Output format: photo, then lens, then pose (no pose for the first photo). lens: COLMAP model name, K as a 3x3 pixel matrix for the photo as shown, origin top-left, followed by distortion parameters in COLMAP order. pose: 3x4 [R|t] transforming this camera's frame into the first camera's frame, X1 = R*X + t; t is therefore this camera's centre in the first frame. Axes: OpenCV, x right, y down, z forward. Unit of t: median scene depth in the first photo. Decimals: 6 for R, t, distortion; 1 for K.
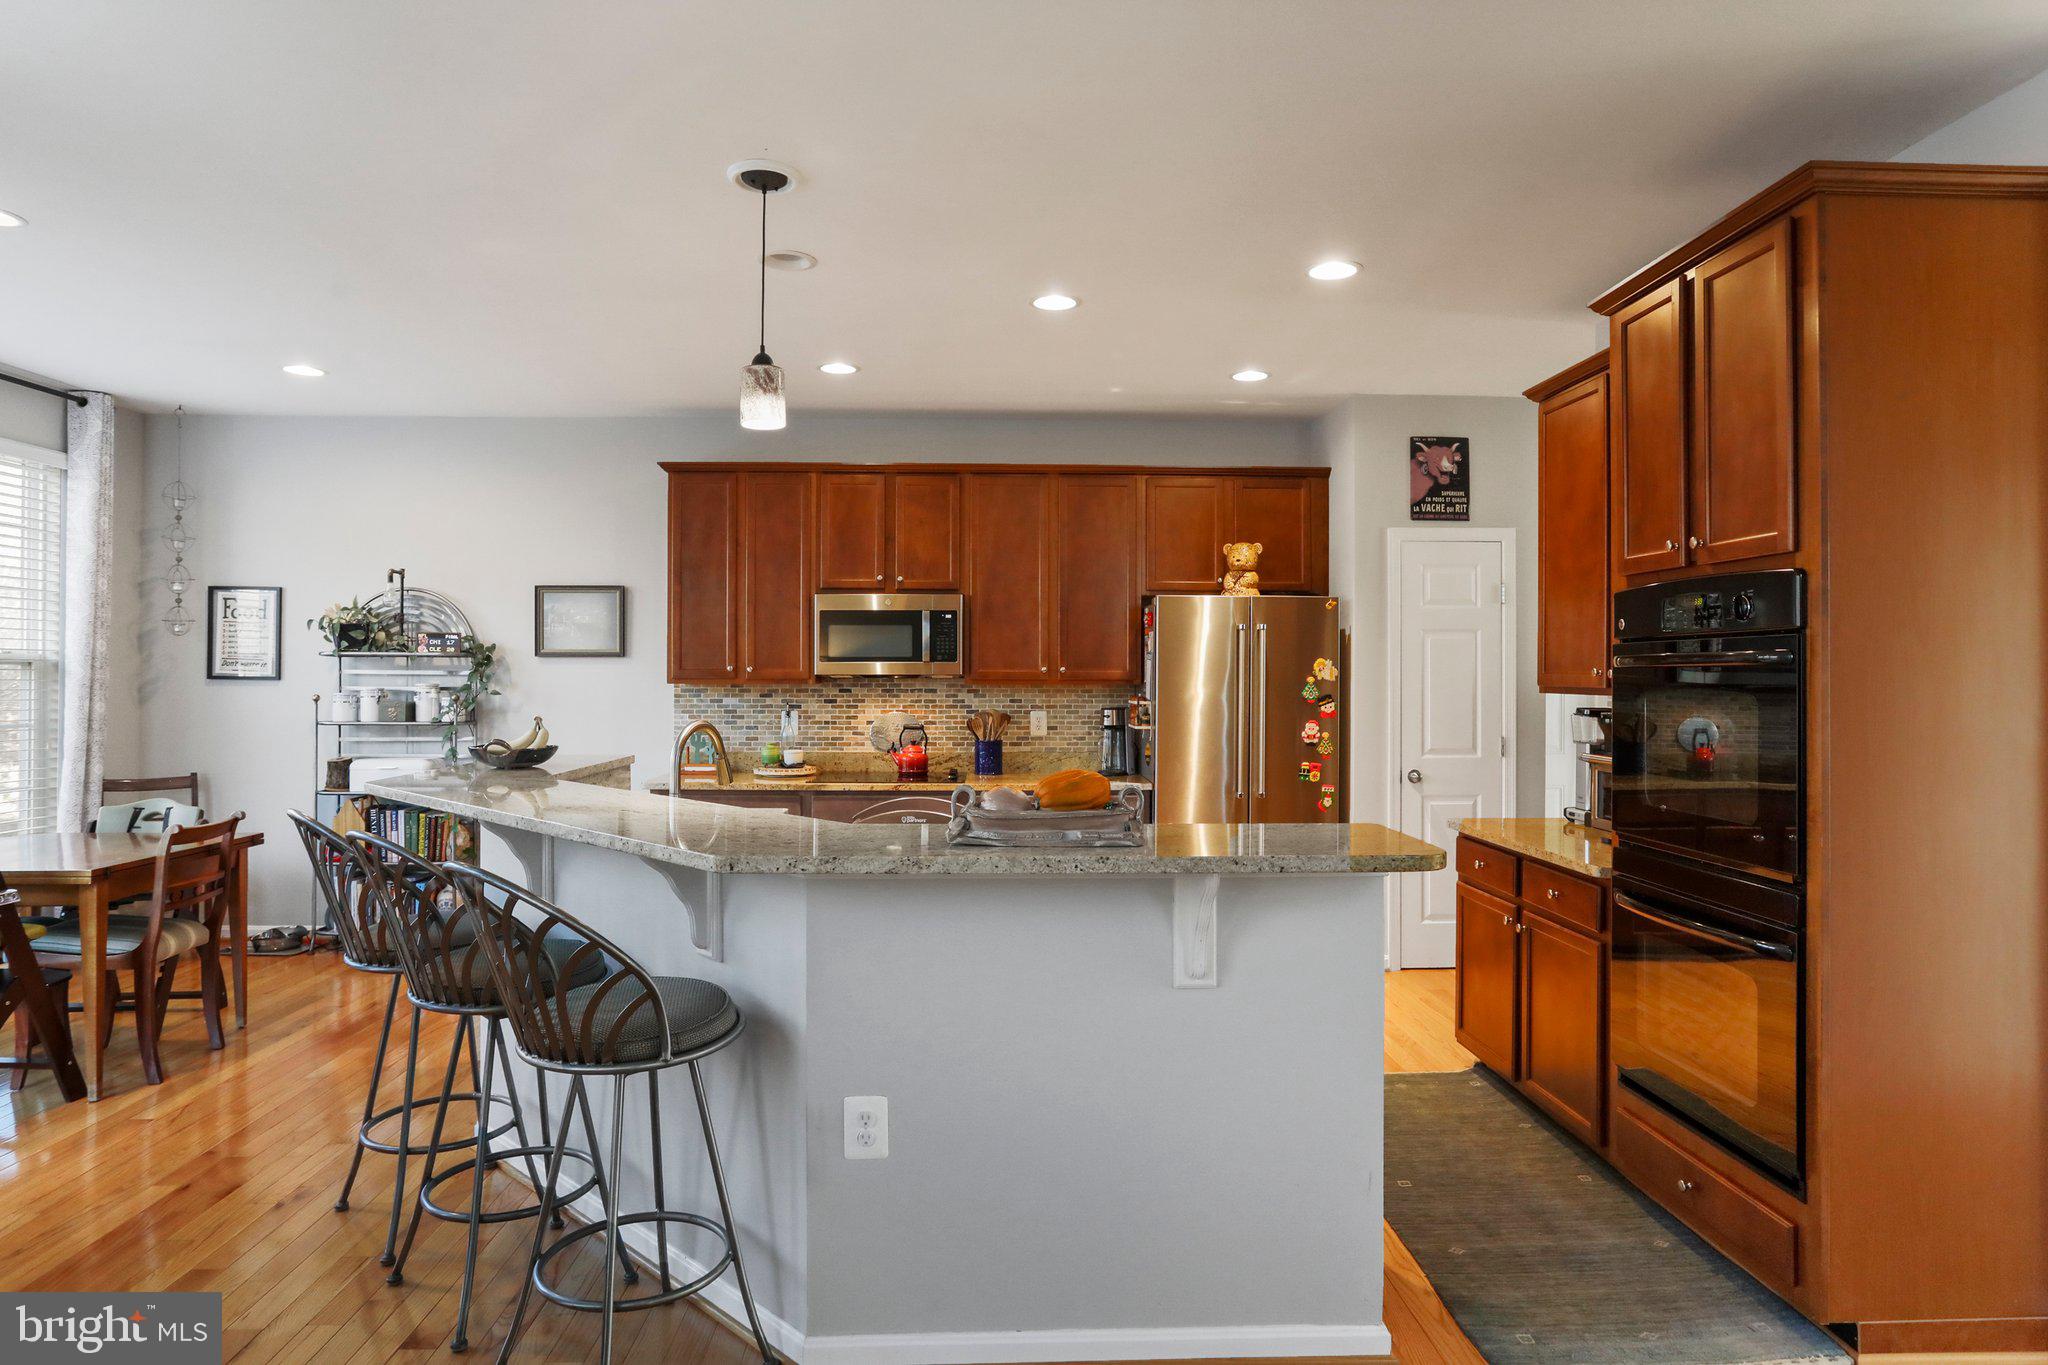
lens RADIAL K [[1299.8, 0, 1024.0], [0, 1299.8, 682.5], [0, 0, 1]] dist [-0.074967, 0.063385]
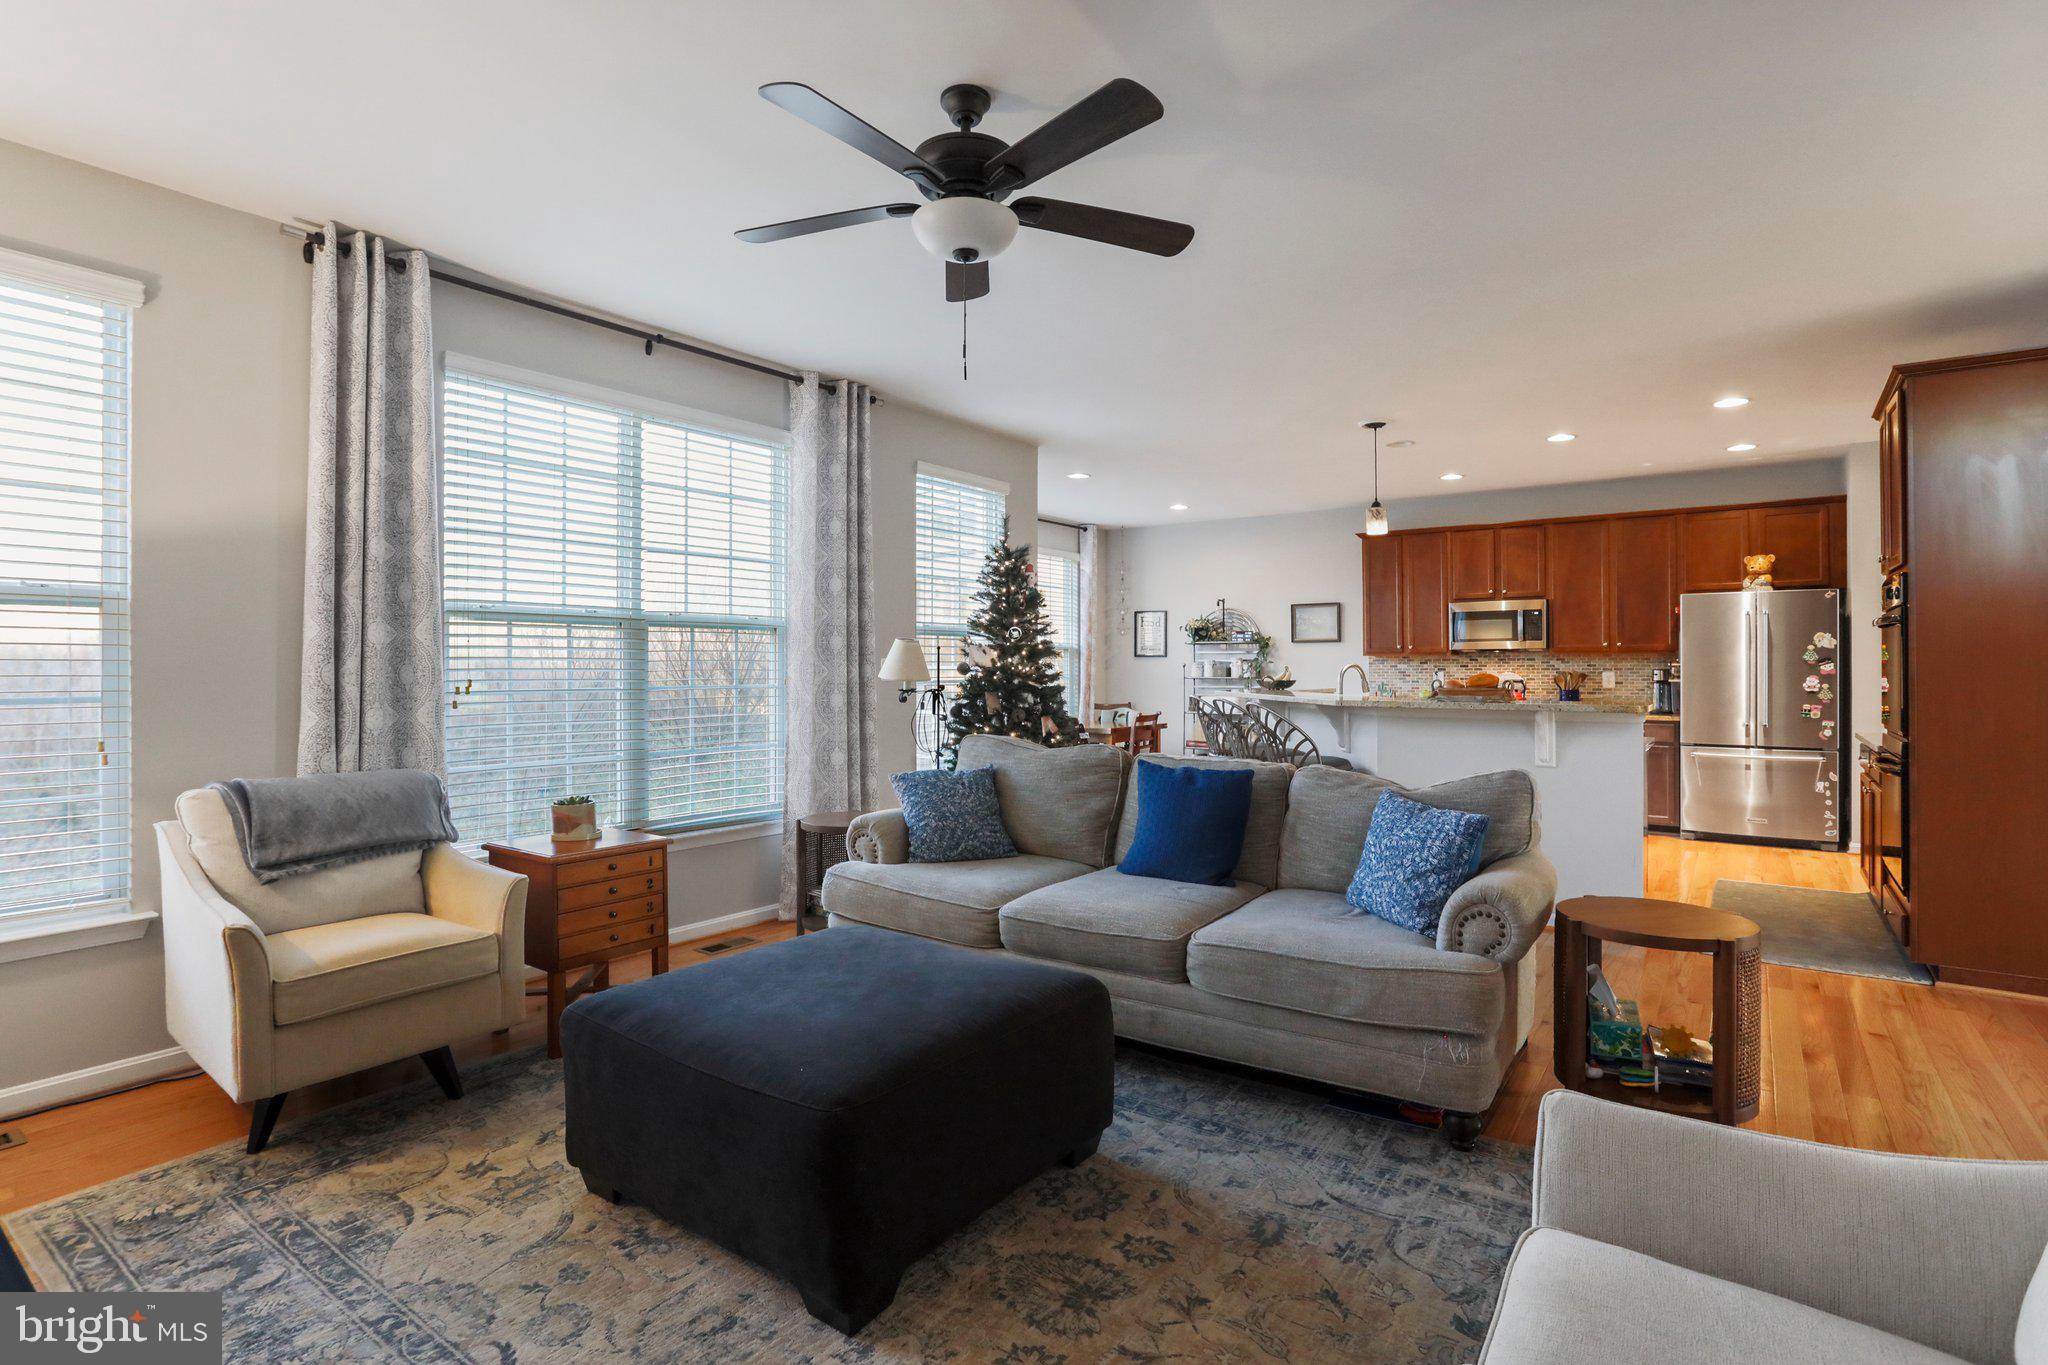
lens RADIAL K [[988.2, 0, 999.7], [0, 988.2, 647.2], [0, 0, 1]] dist [-0.015543, 0.000476]
pose [[0.785331, -0.017070, -0.618841, 0.178163], [0.001592, 0.999672, -0.025554, 0.022870], [0.619074, 0.019083, 0.785101, -0.395181]]
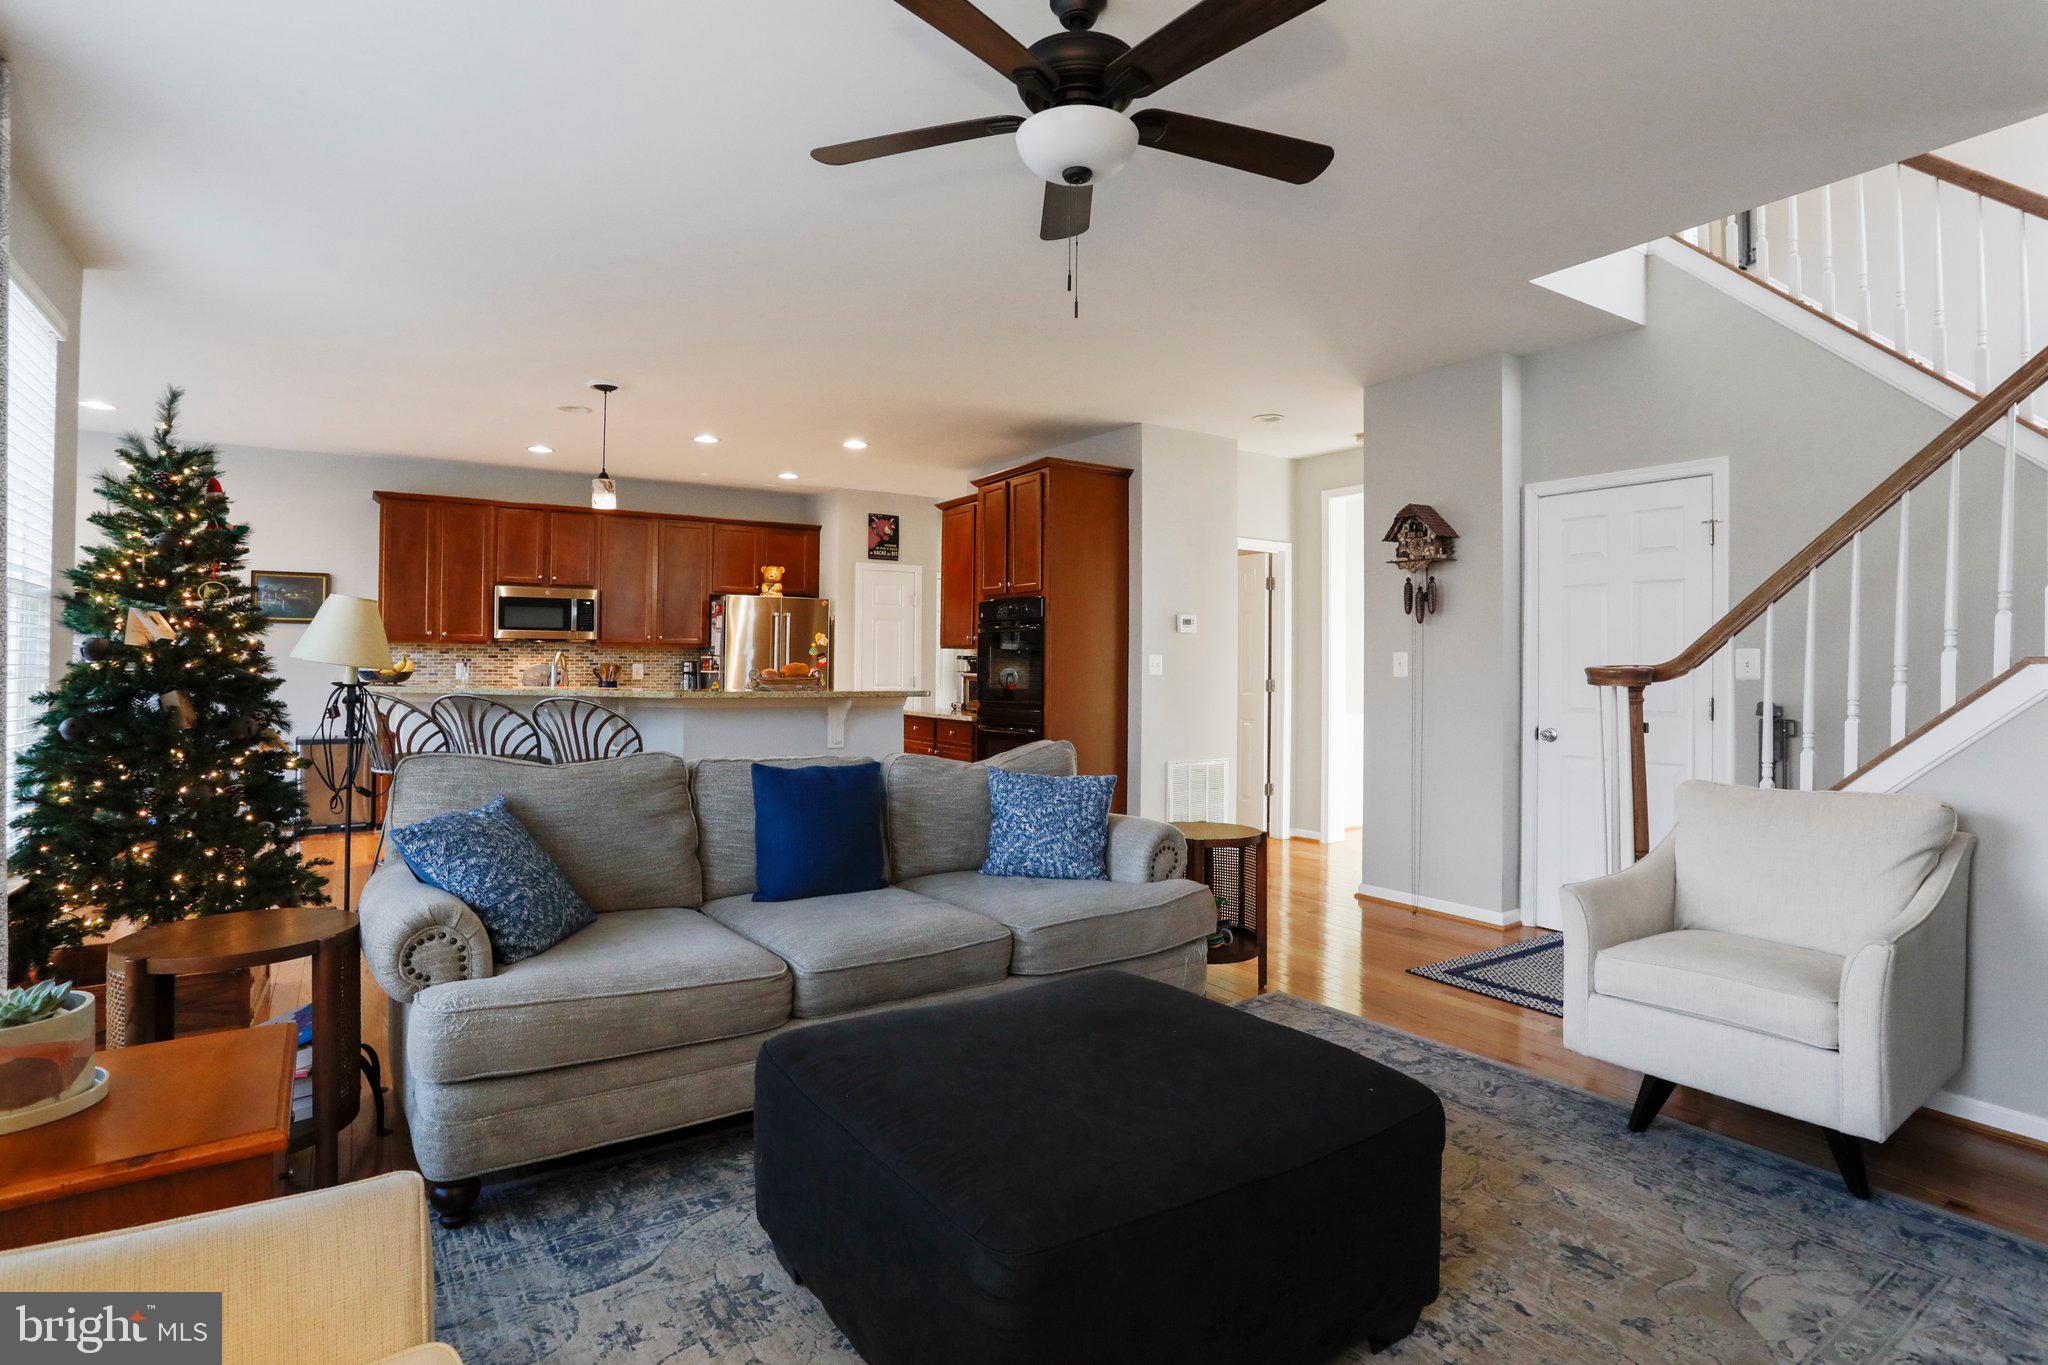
lens RADIAL K [[1044.3, 0, 1085.6], [0, 1044.3, 622.6], [0, 0, 1]] dist [-0.034494, 0.000397]
pose [[0.846820, 0.022753, 0.531393, -0.216896], [-0.000828, 0.999140, -0.041461, 0.025531], [-0.531880, 0.034670, 0.846110, -0.403507]]
